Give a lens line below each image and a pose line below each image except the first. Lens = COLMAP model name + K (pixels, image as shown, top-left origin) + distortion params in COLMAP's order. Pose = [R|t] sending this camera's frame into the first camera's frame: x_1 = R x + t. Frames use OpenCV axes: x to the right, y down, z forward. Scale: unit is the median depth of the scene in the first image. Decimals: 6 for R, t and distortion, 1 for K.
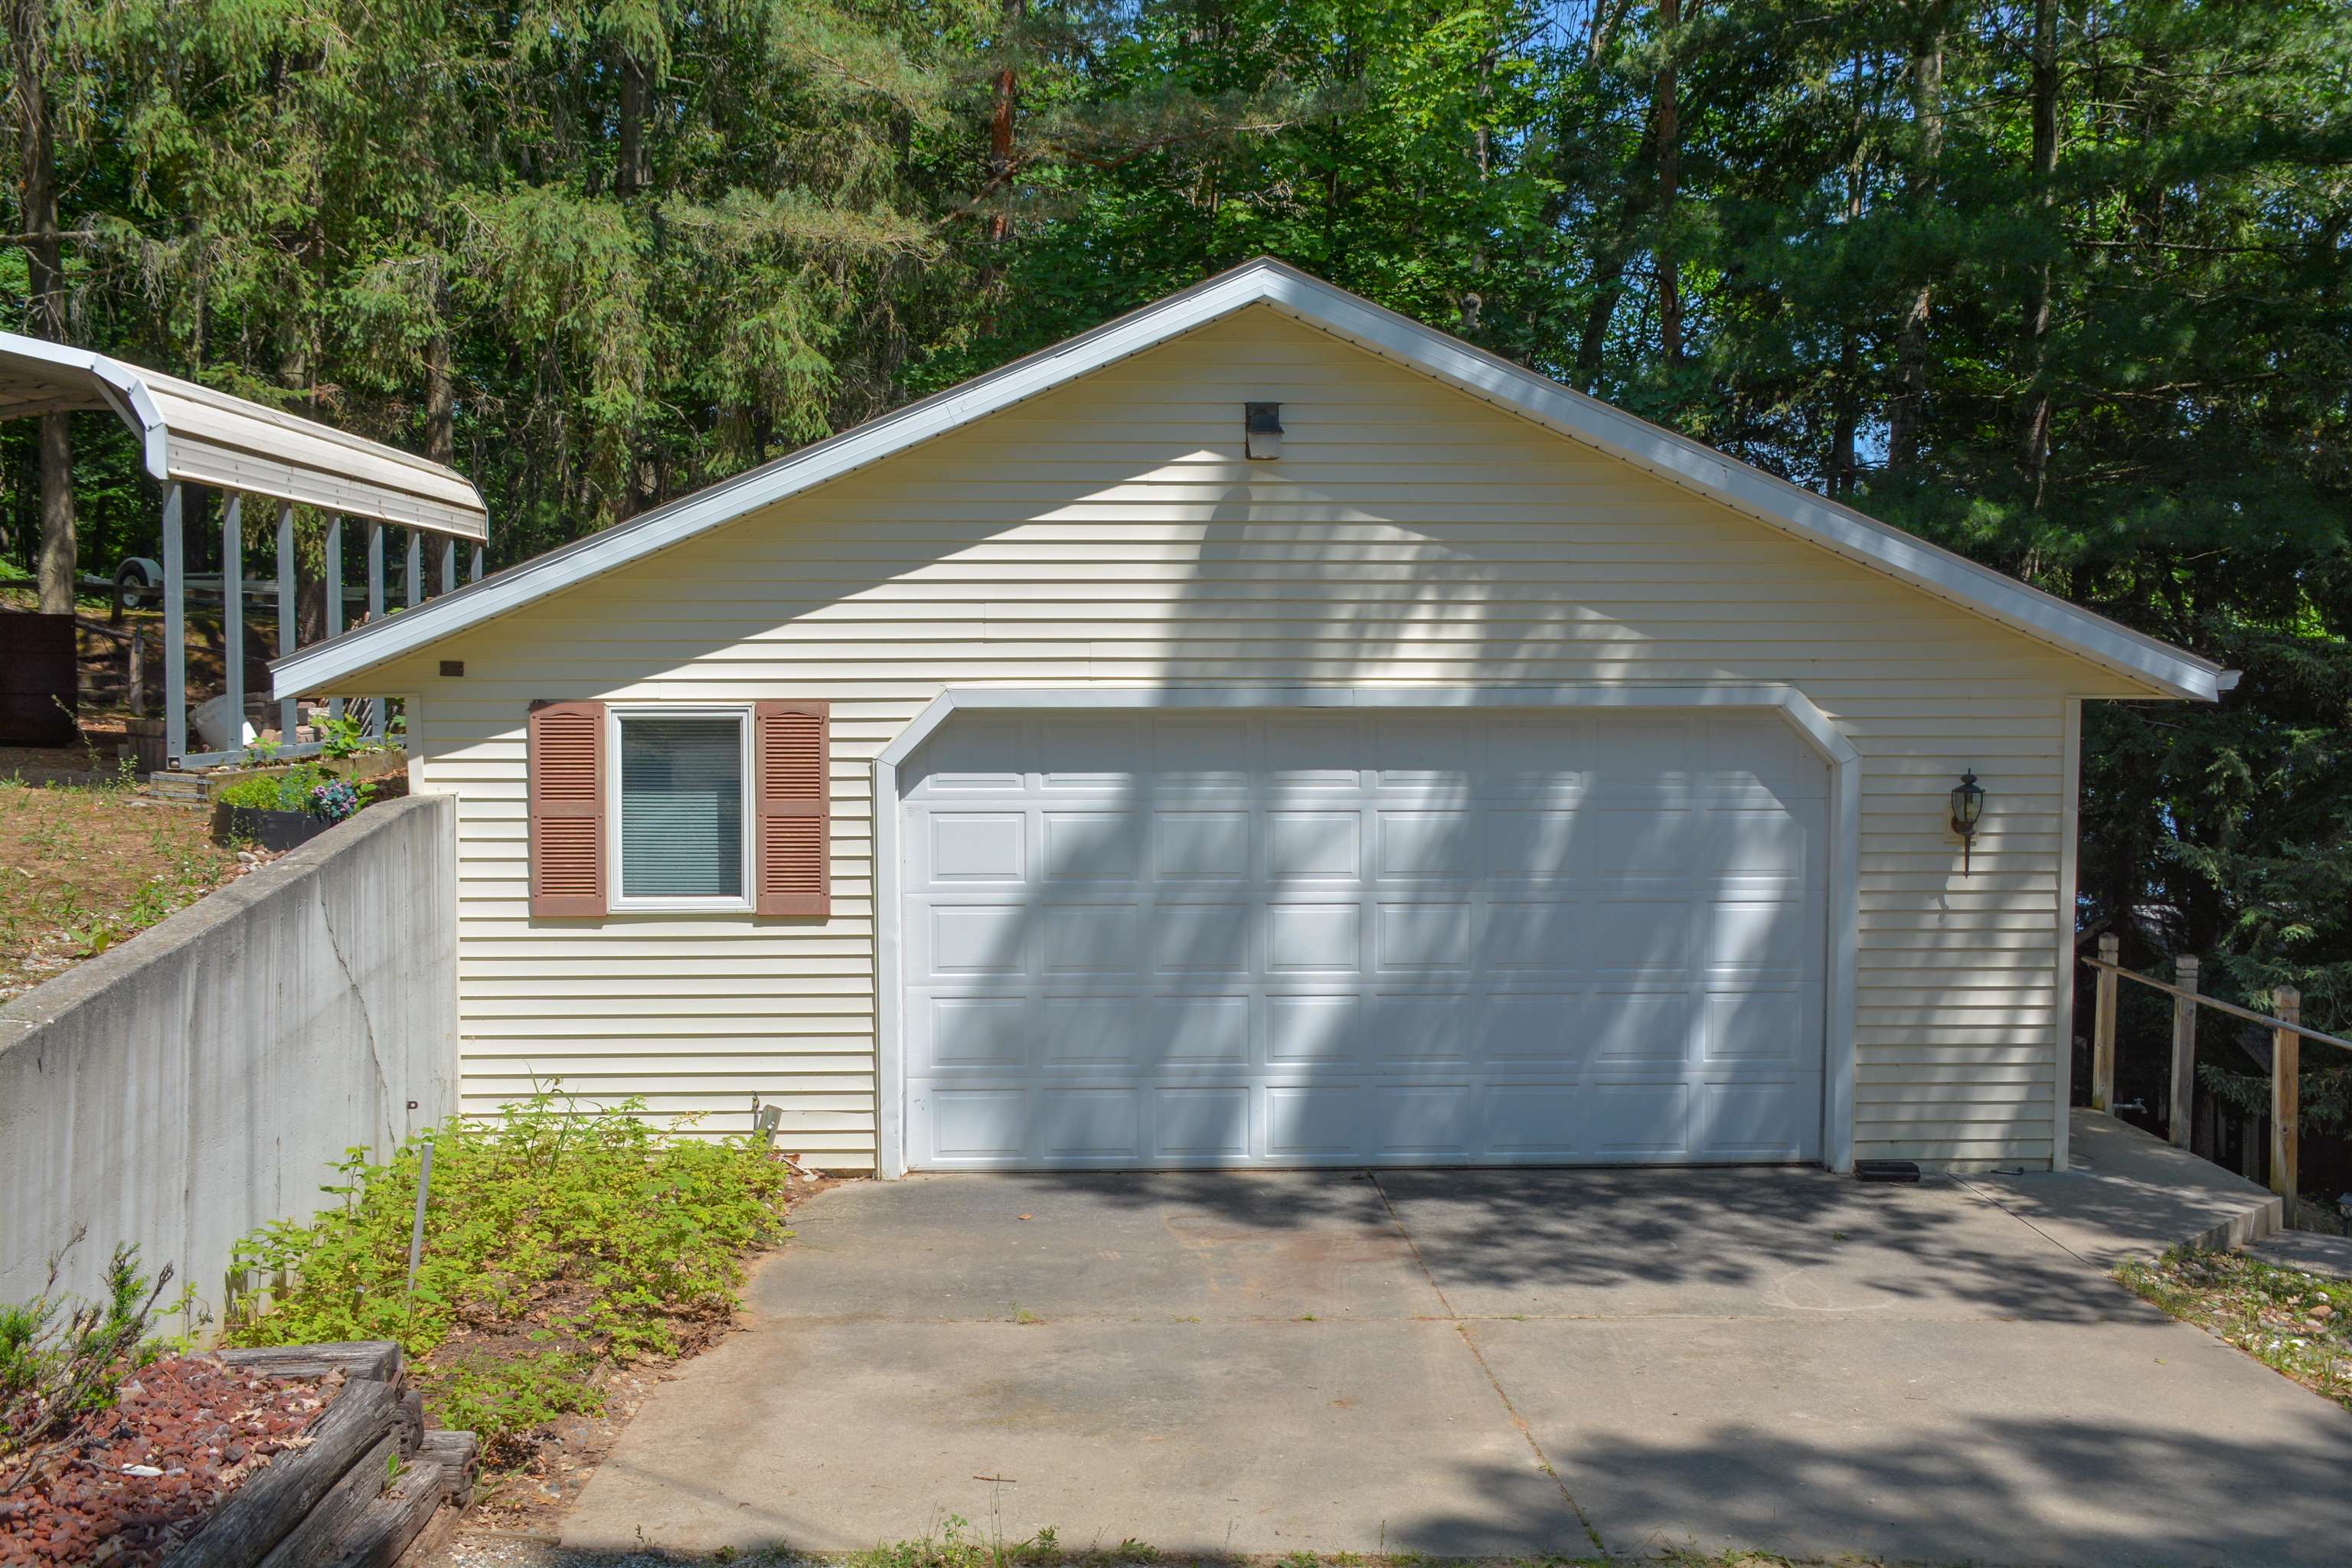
lens RADIAL K [[2369.3, 0, 1175.8], [0, 2369.3, 804.7], [0, 0, 1]] dist [0.016063, 0.025097]
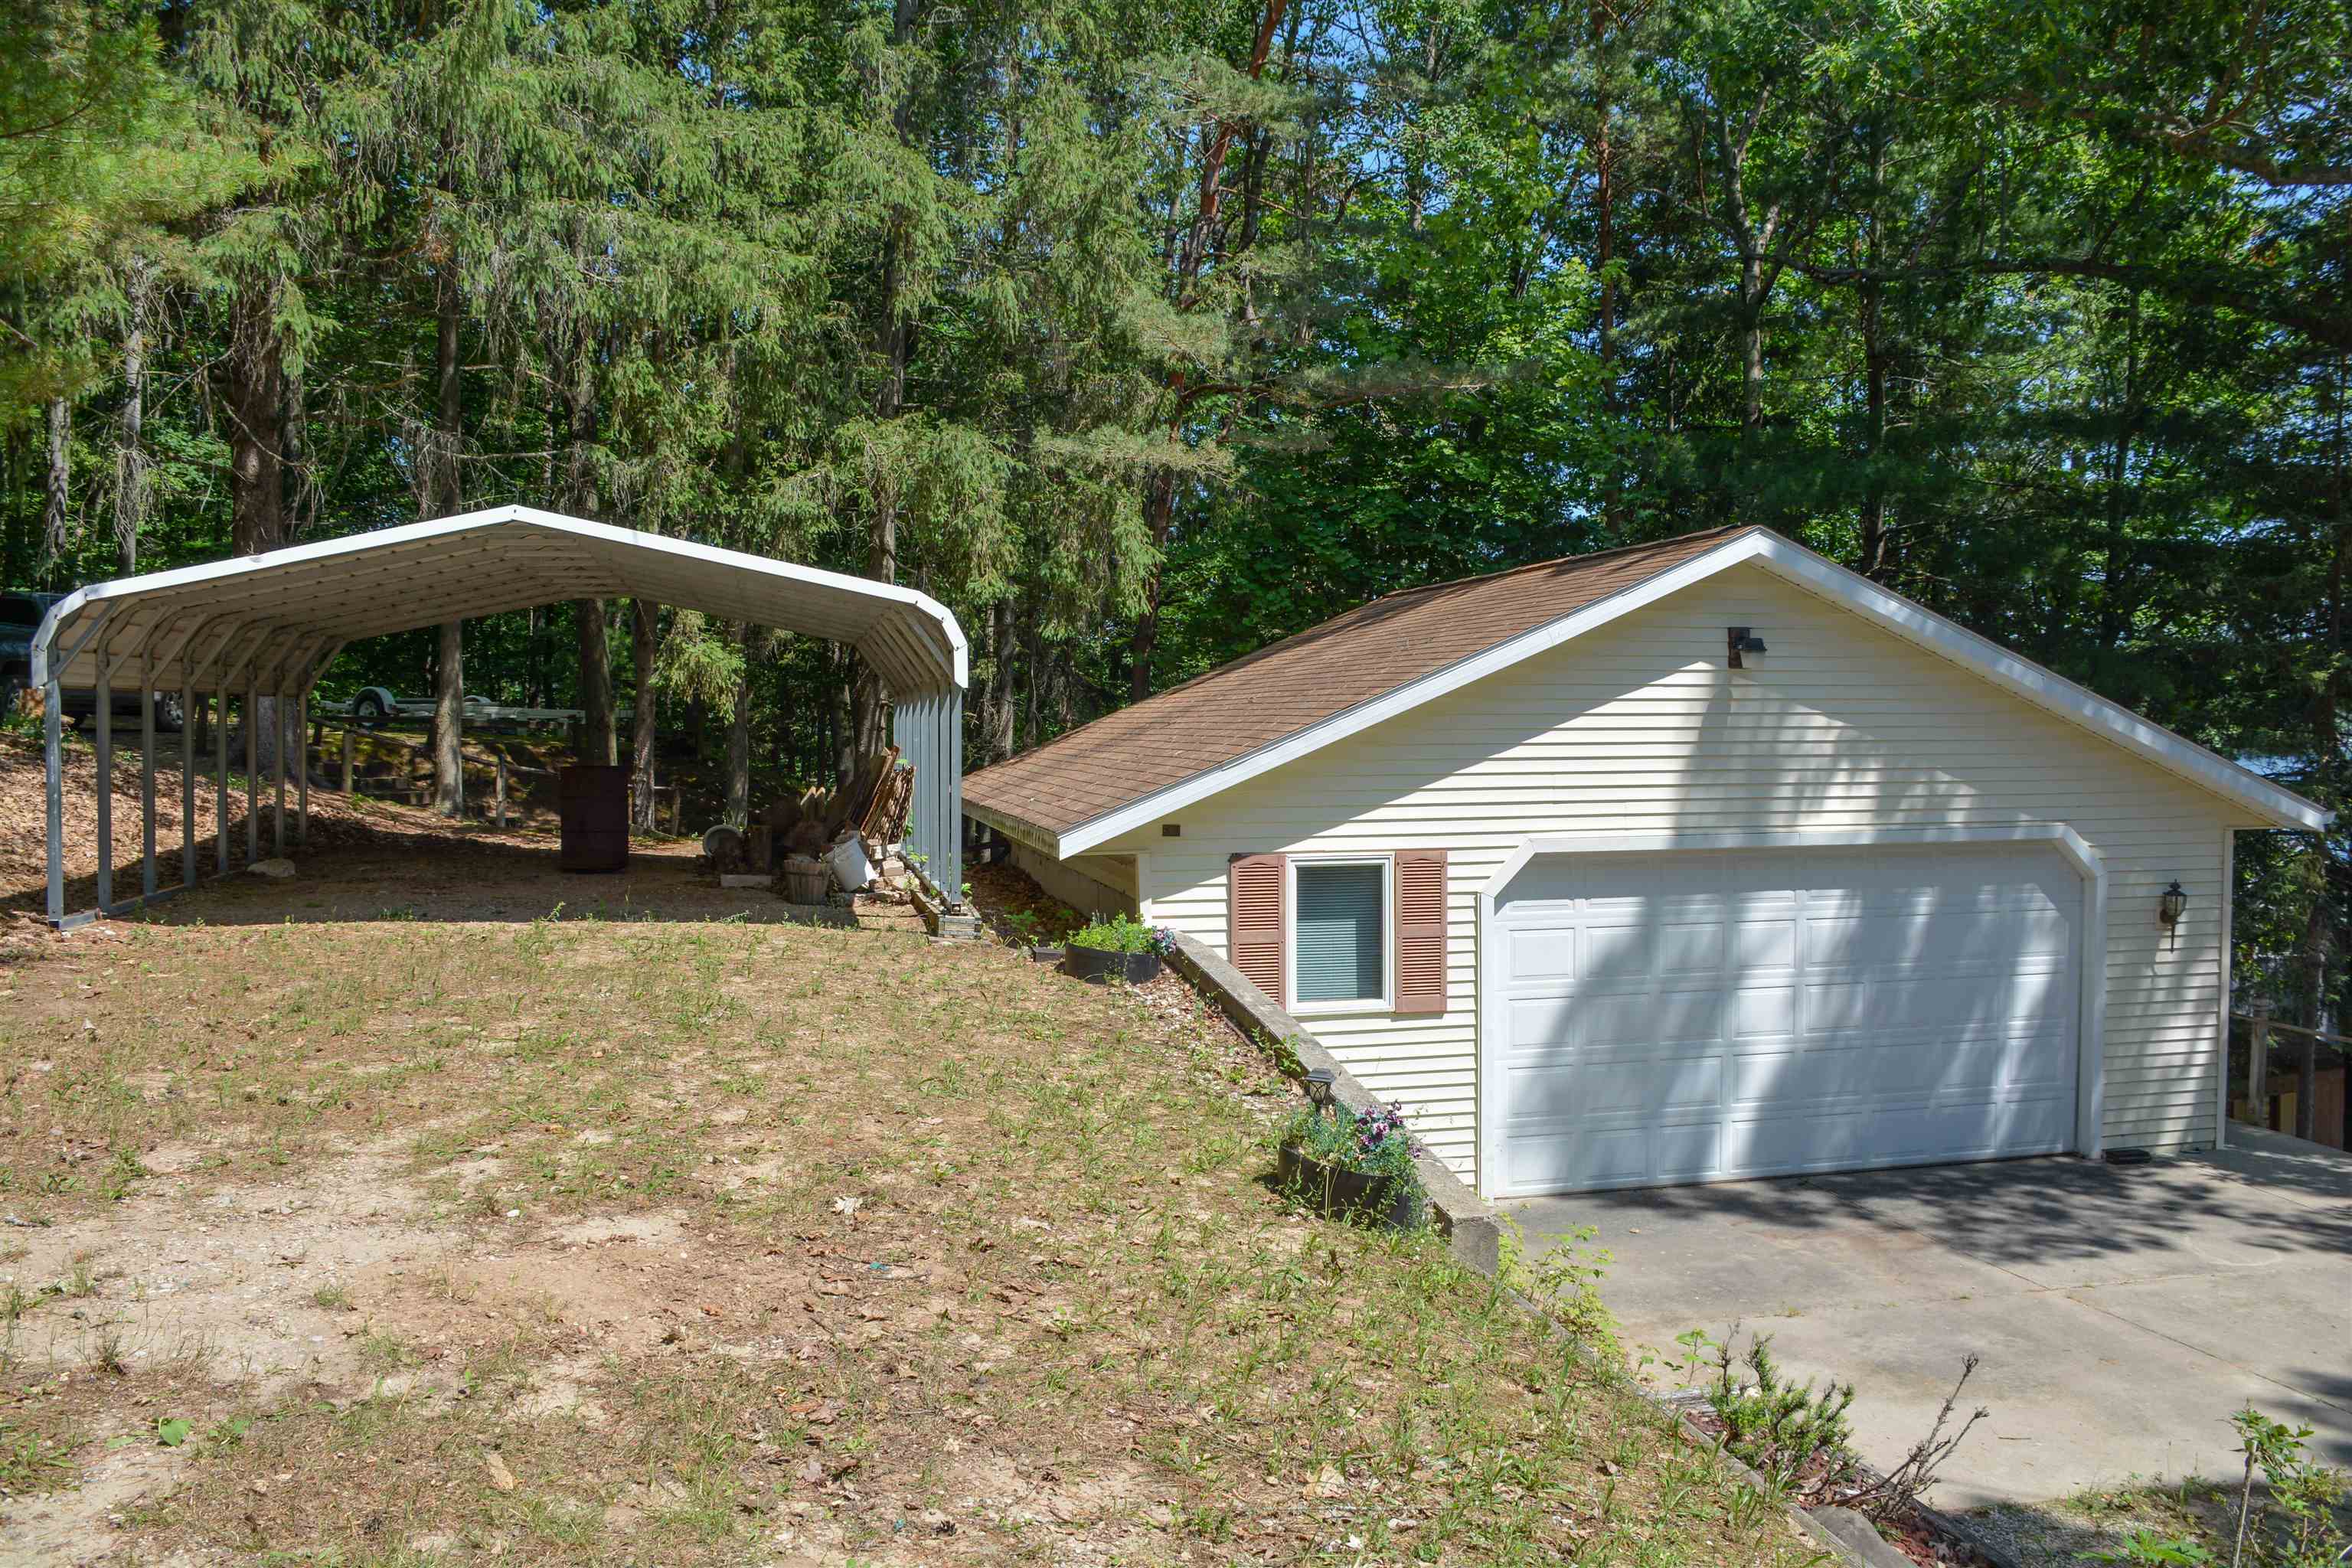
lens RADIAL K [[1855.4, 0, 1176.0], [0, 1855.4, 784.0], [0, 0, 1]] dist [-0.143503, 0.136895]
pose [[0.986914, -0.011552, 0.160834, -0.456503], [0.015742, 0.999568, -0.024800, -0.056607], [-0.160478, 0.027008, 0.986670, 0.000691]]
